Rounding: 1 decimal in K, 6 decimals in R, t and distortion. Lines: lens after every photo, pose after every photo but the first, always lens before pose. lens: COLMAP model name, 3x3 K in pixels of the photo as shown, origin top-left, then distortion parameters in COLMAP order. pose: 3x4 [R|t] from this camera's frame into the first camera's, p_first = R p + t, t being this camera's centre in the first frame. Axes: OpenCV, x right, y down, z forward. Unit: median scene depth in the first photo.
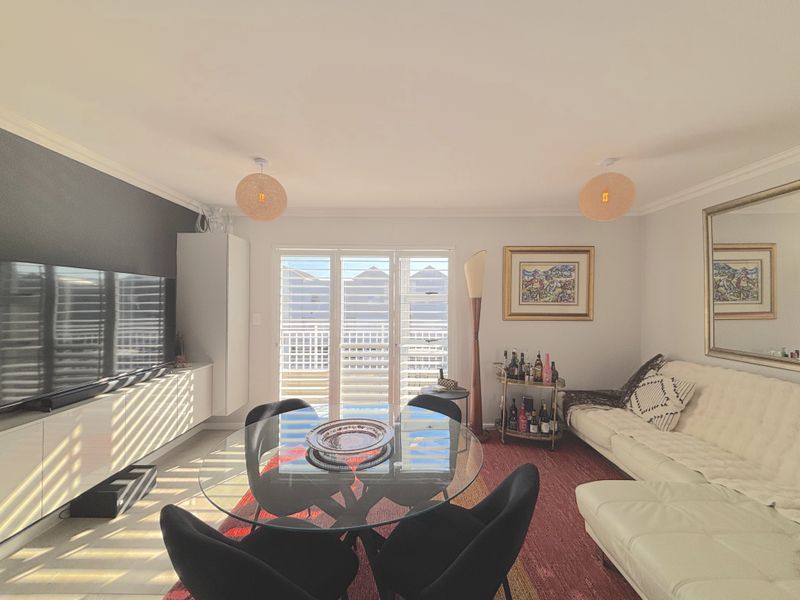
lens RADIAL K [[323.9, 0, 400.0], [0, 323.9, 300.0], [0, 0, 1]] dist [0.000839, 0.000390]
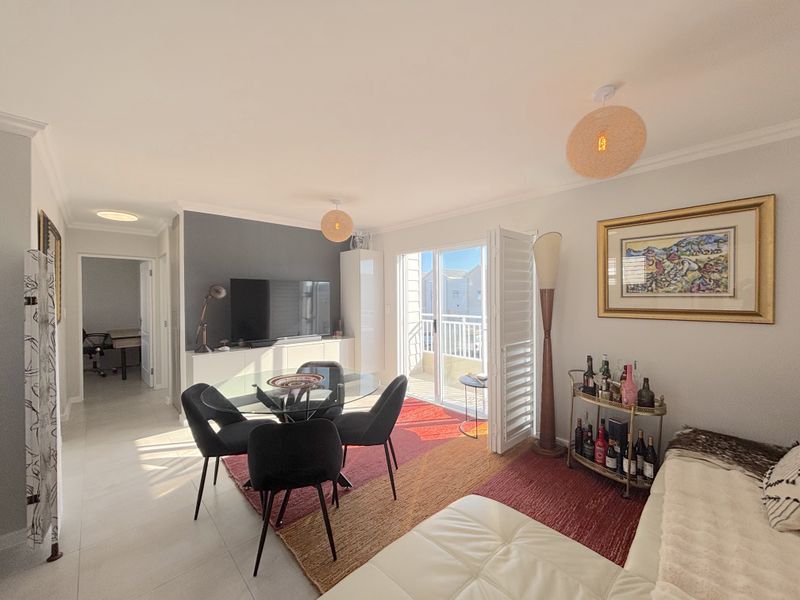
lens RADIAL K [[322.3, 0, 400.0], [0, 322.3, 300.0], [0, 0, 1]] dist [0.008647, 0.000097]
pose [[0.691797, 0.000751, -0.722092, 0.625387], [0.009904, 0.999896, 0.010527, 0.009466], [0.722024, -0.014434, 0.691717, 0.136245]]
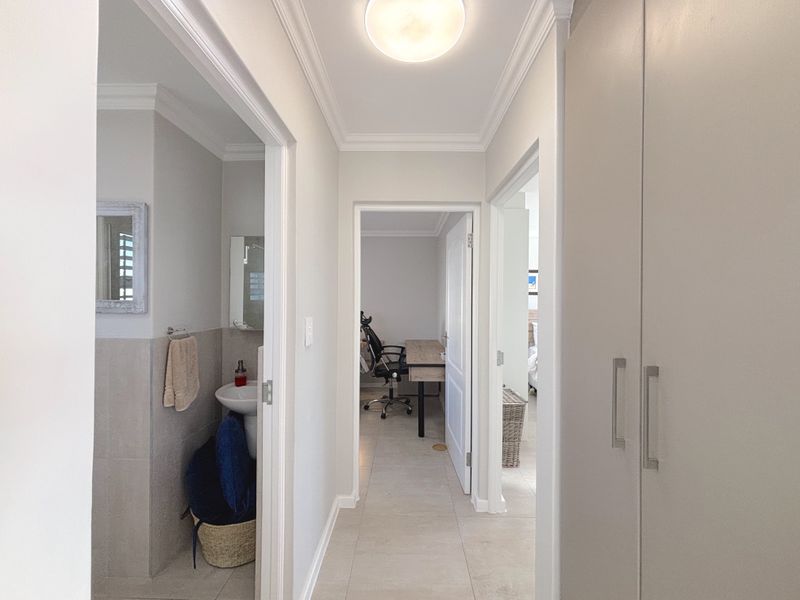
lens RADIAL K [[323.9, 0, 400.0], [0, 323.9, 300.0], [0, 0, 1]] dist [0.000839, 0.000390]
pose [[-0.010543, -0.002007, -0.999942, -0.650435], [-0.001258, 0.999997, -0.001993, 0.014632], [0.999944, 0.001237, -0.010545, 0.207827]]
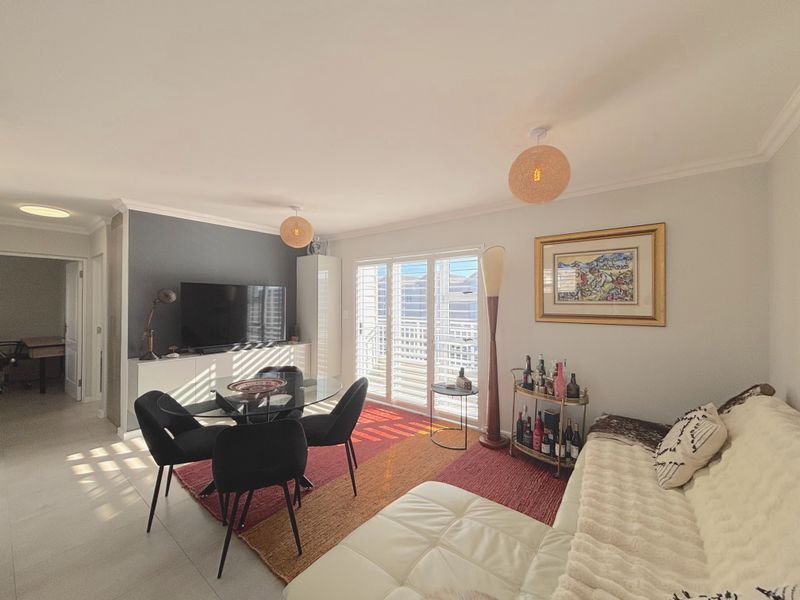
lens RADIAL K [[323.9, 0, 400.0], [0, 323.9, 300.0], [0, 0, 1]] dist [0.000839, 0.000390]
pose [[0.789451, -0.005752, -0.613787, 0.646463], [0.002862, 0.999980, -0.005691, 0.008213], [0.613807, 0.002736, 0.789451, 0.085508]]
